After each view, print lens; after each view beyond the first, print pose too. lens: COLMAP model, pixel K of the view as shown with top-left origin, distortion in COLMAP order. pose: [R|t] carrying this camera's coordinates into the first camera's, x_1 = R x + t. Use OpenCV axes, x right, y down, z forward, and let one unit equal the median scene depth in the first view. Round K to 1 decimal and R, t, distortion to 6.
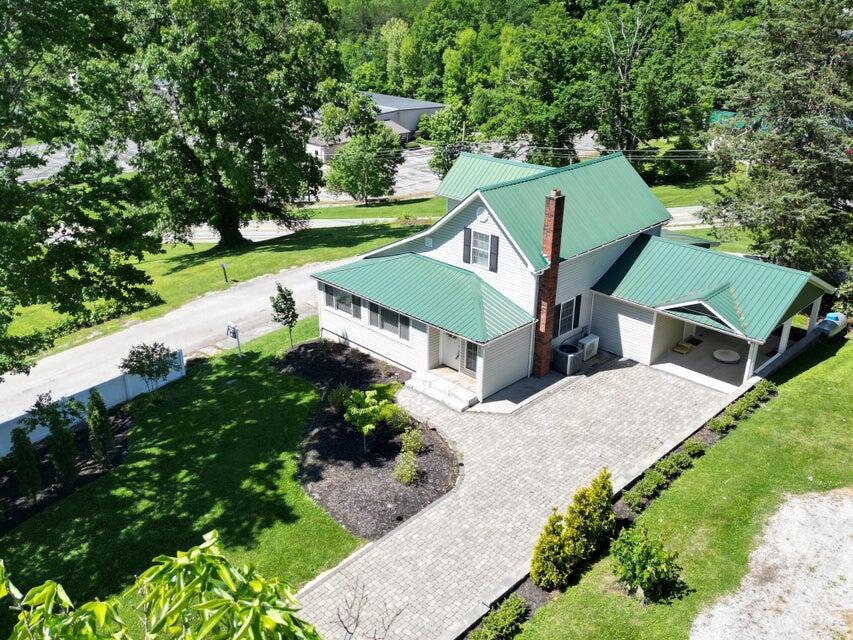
lens RADIAL K [[533.0, 0, 426.5], [0, 533.0, 320.0], [0, 0, 1]] dist [-0.002818, -0.001063]
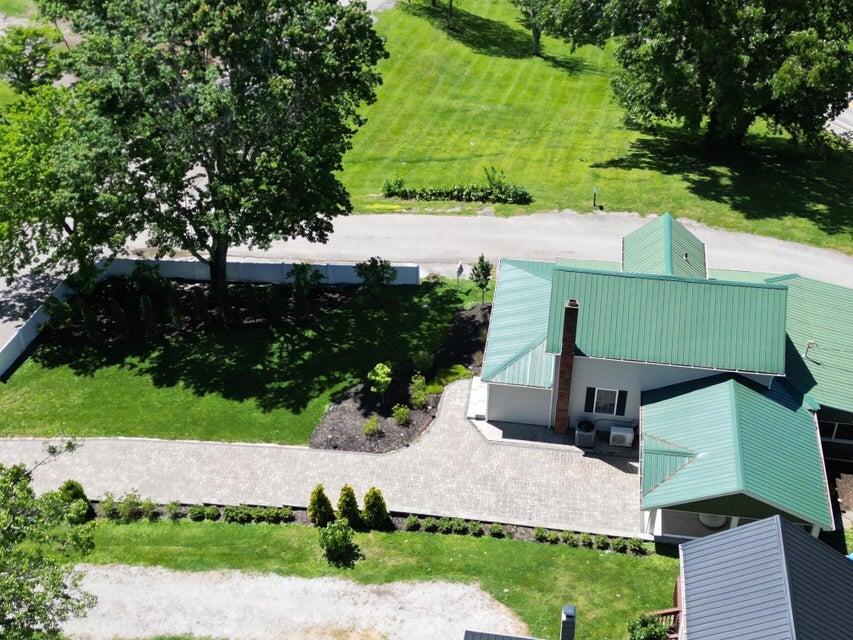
lens RADIAL K [[533.0, 0, 426.5], [0, 533.0, 320.0], [0, 0, 1]] dist [-0.002818, -0.001063]
pose [[0.742837, 0.452211, -0.493658, 0.532964], [-0.389339, 0.891672, 0.230945, -0.305679], [0.544617, 0.020645, 0.838431, -0.133926]]
